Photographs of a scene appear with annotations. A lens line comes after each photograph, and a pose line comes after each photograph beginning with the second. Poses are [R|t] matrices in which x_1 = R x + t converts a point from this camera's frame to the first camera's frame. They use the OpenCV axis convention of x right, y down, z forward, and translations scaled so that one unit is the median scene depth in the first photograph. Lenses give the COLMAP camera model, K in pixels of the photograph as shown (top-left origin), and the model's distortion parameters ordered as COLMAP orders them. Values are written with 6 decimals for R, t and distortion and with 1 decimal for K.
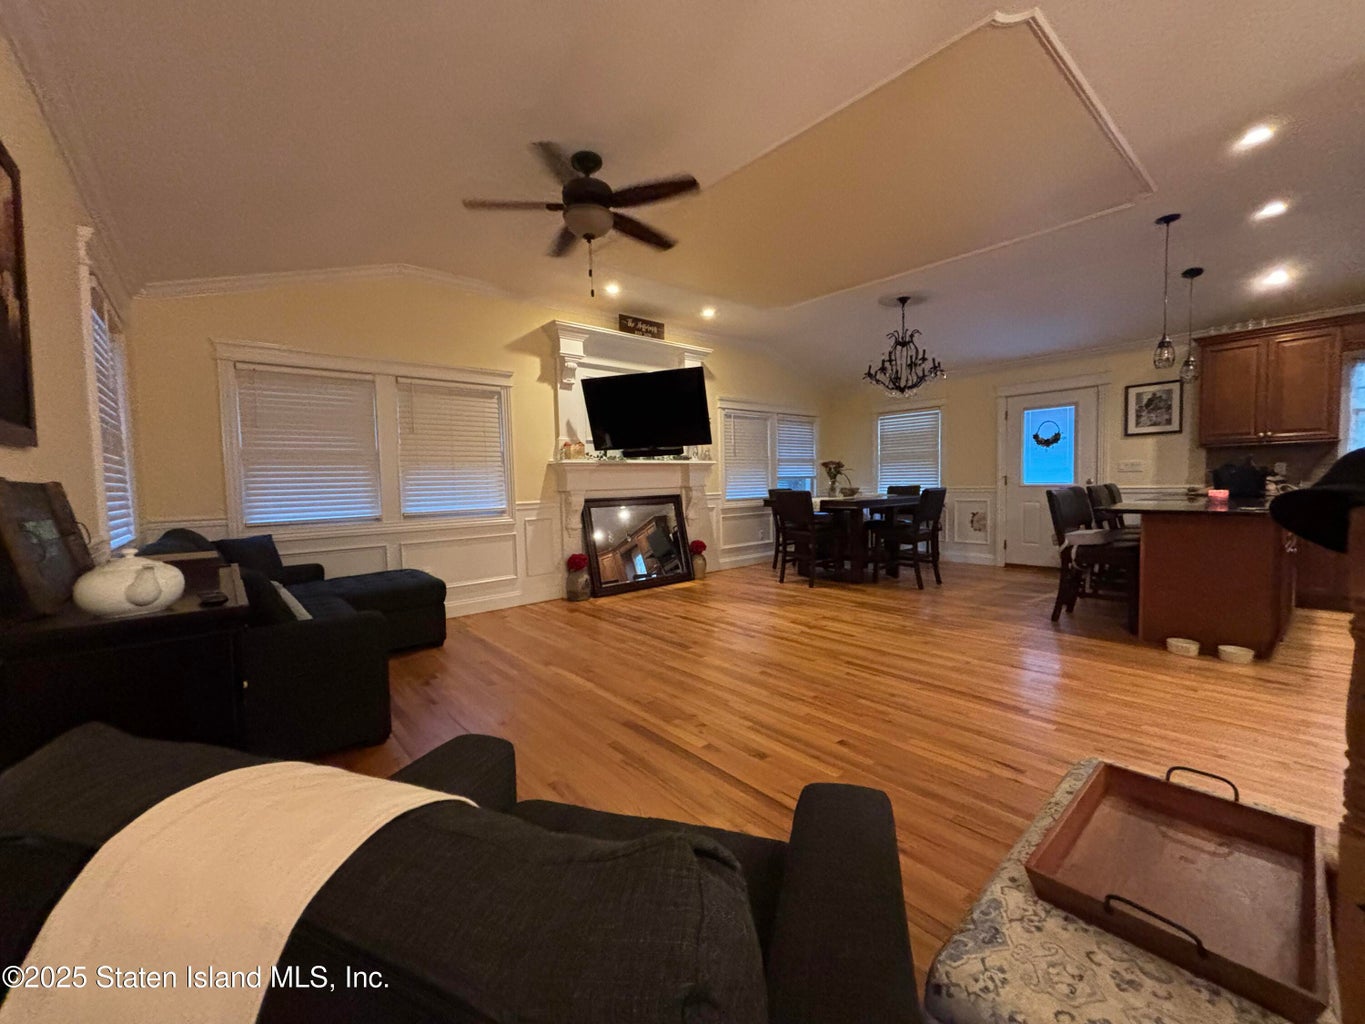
lens RADIAL K [[546.5, 0, 679.0], [0, 546.5, 513.3], [0, 0, 1]] dist [-0.000829, 0.000171]
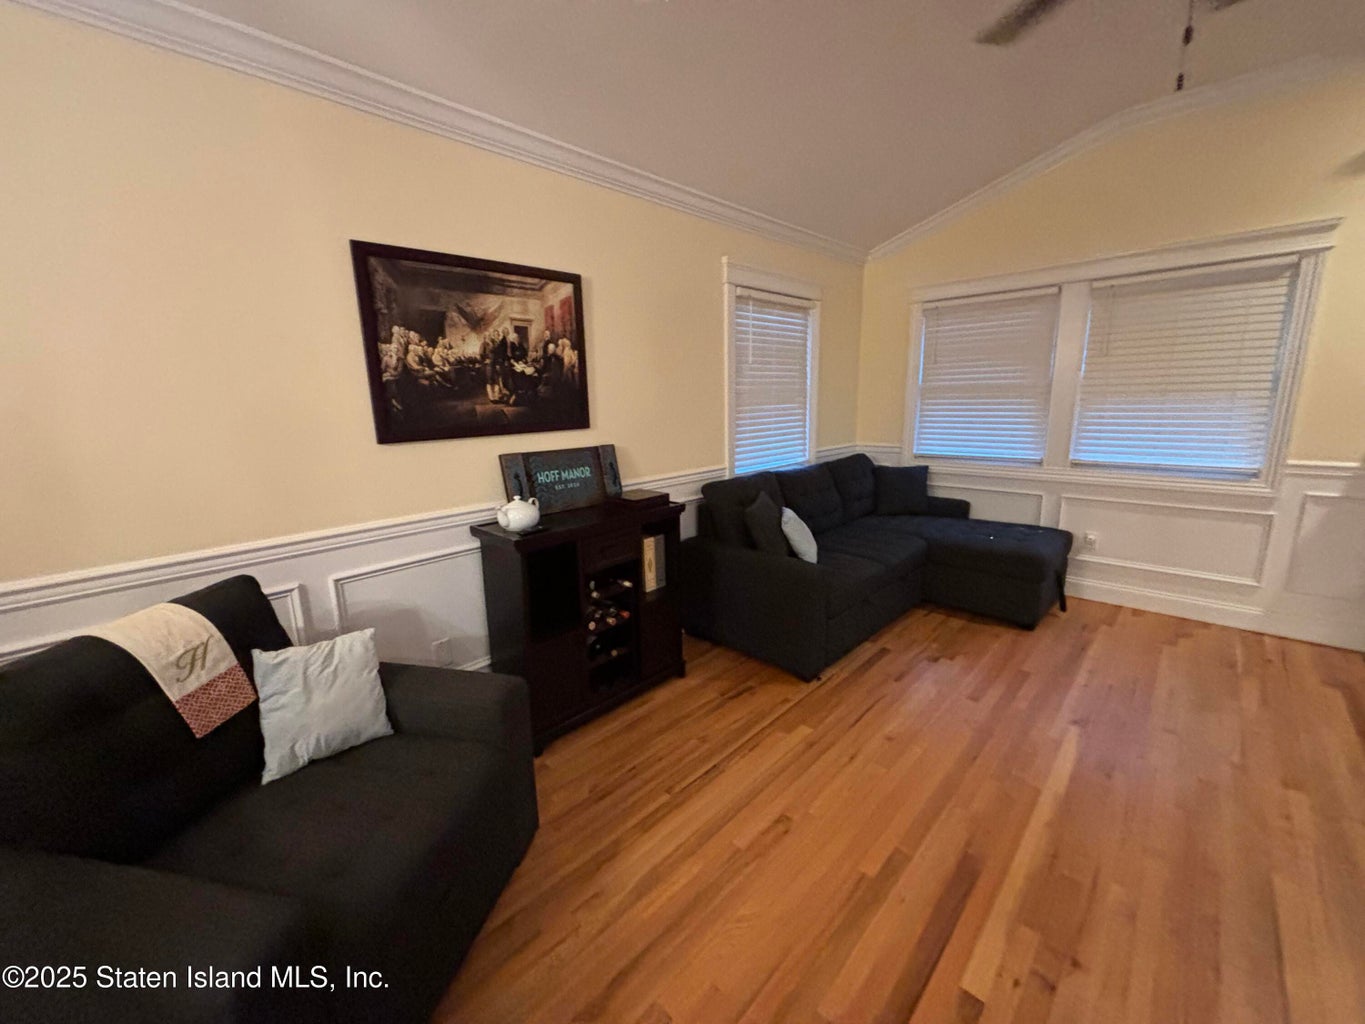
lens RADIAL K [[546.5, 0, 679.7], [0, 546.5, 512.4], [0, 0, 1]] dist [-0.000829, 0.000171]
pose [[0.101922, 0.226701, -0.968617, 0.198619], [-0.036473, 0.973884, 0.224096, -0.071414], [0.994124, 0.012488, 0.107528, 0.293698]]
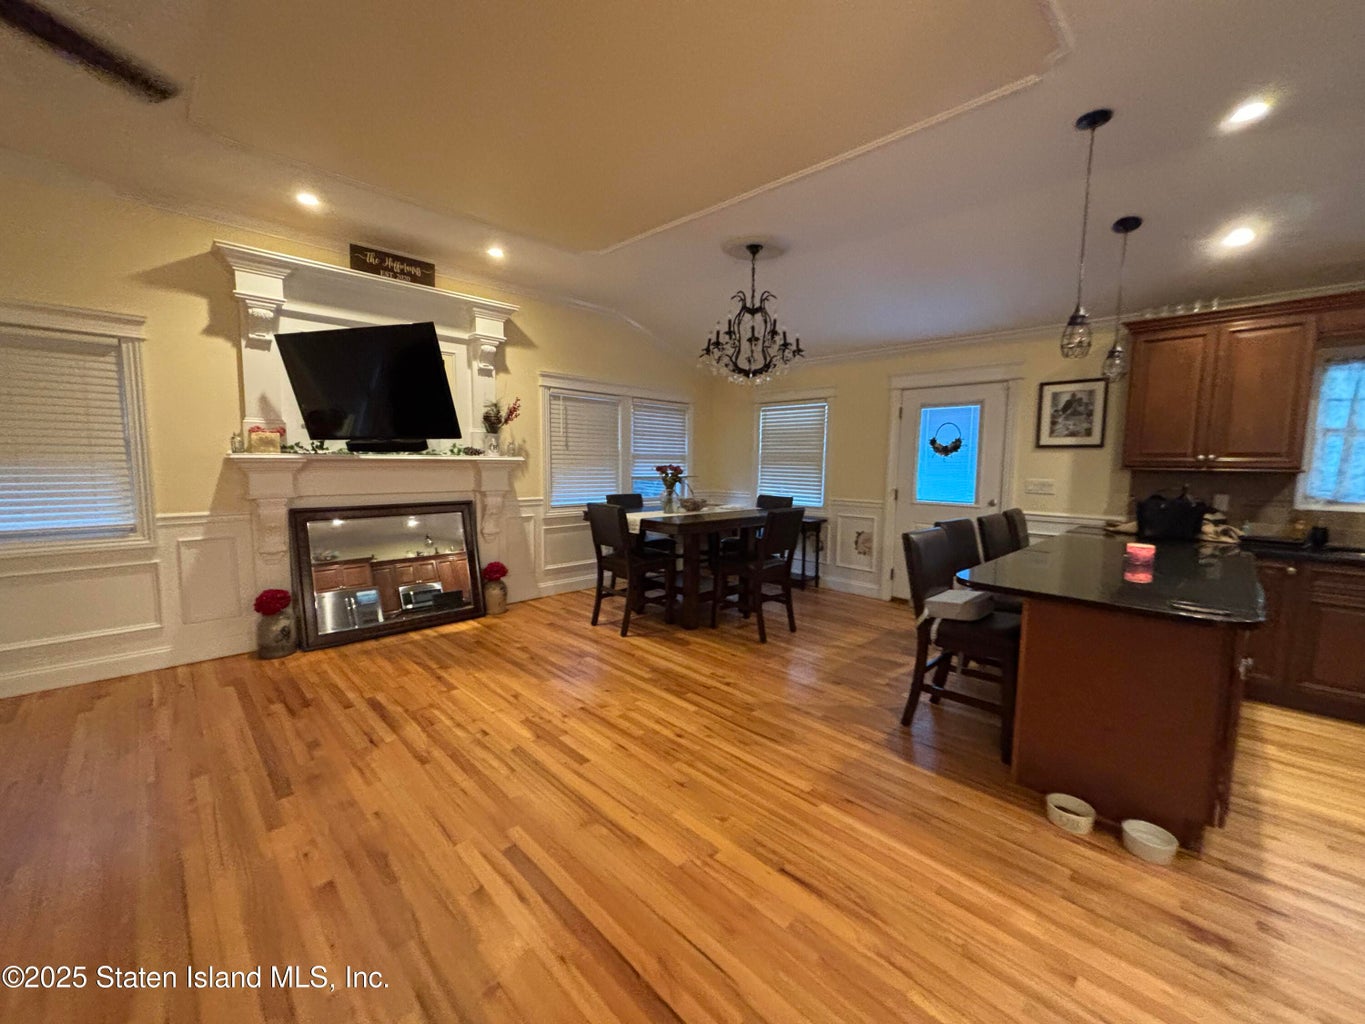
lens RADIAL K [[546.5, 0, 682.1], [0, 546.5, 512.6], [0, 0, 1]] dist [-0.000829, 0.000171]
pose [[0.996636, 0.029093, 0.076617, 0.279063], [-0.032030, 0.998788, 0.037379, -0.066988], [-0.075436, -0.039707, 0.996360, 0.281086]]
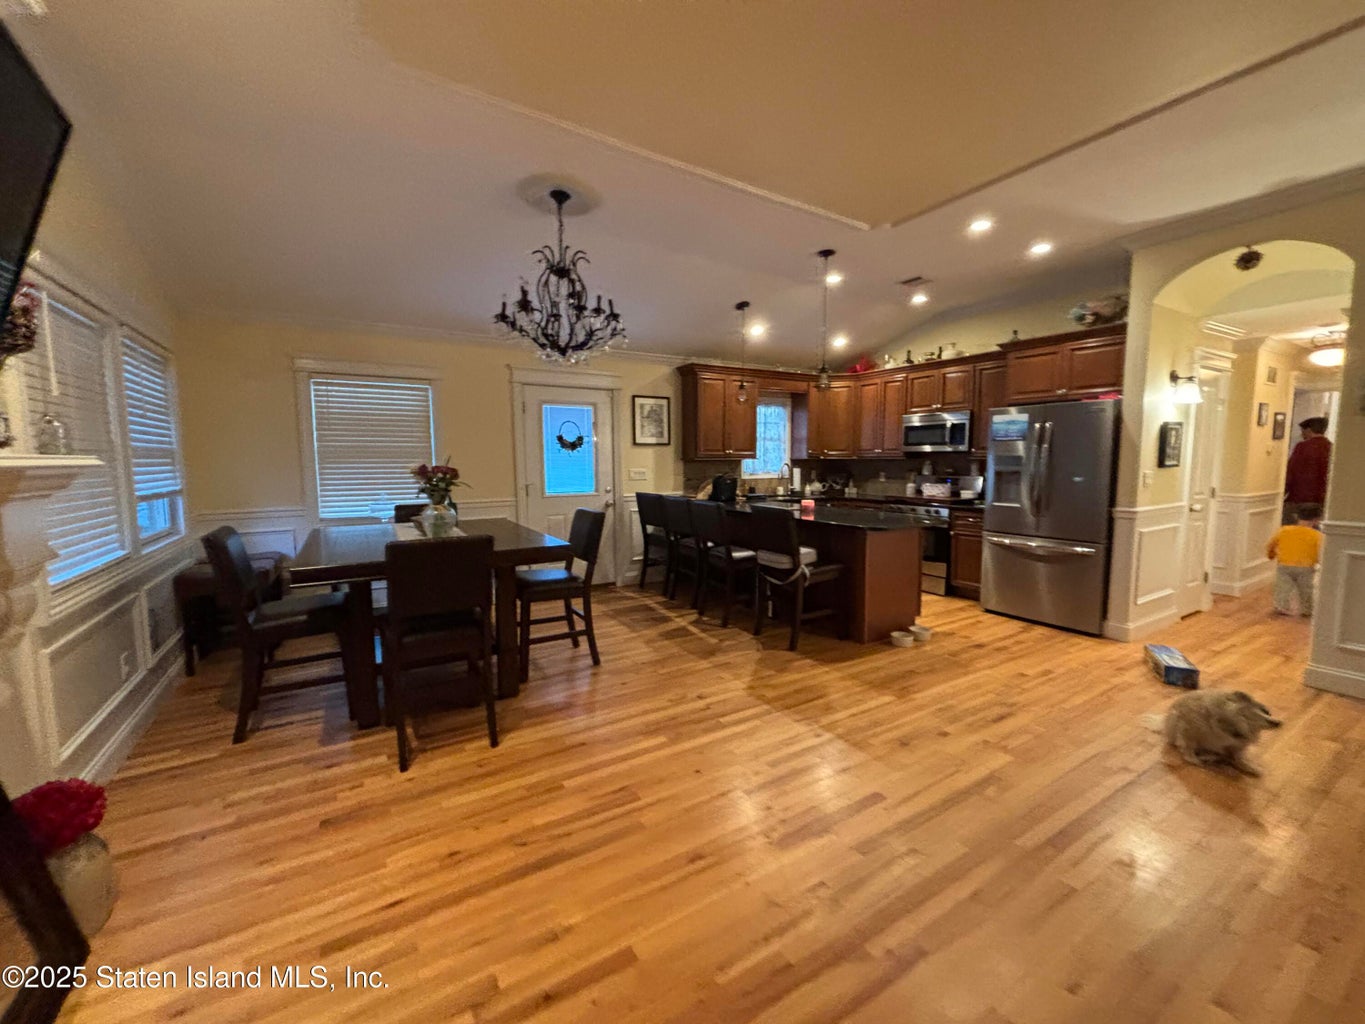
lens RADIAL K [[546.5, 0, 678.3], [0, 546.5, 511.3], [0, 0, 1]] dist [-0.000829, 0.000171]
pose [[0.157554, -0.072015, 0.984881, -0.184484], [0.059048, 0.996240, 0.063399, -0.084244], [-0.985743, 0.048166, 0.161214, 0.825217]]
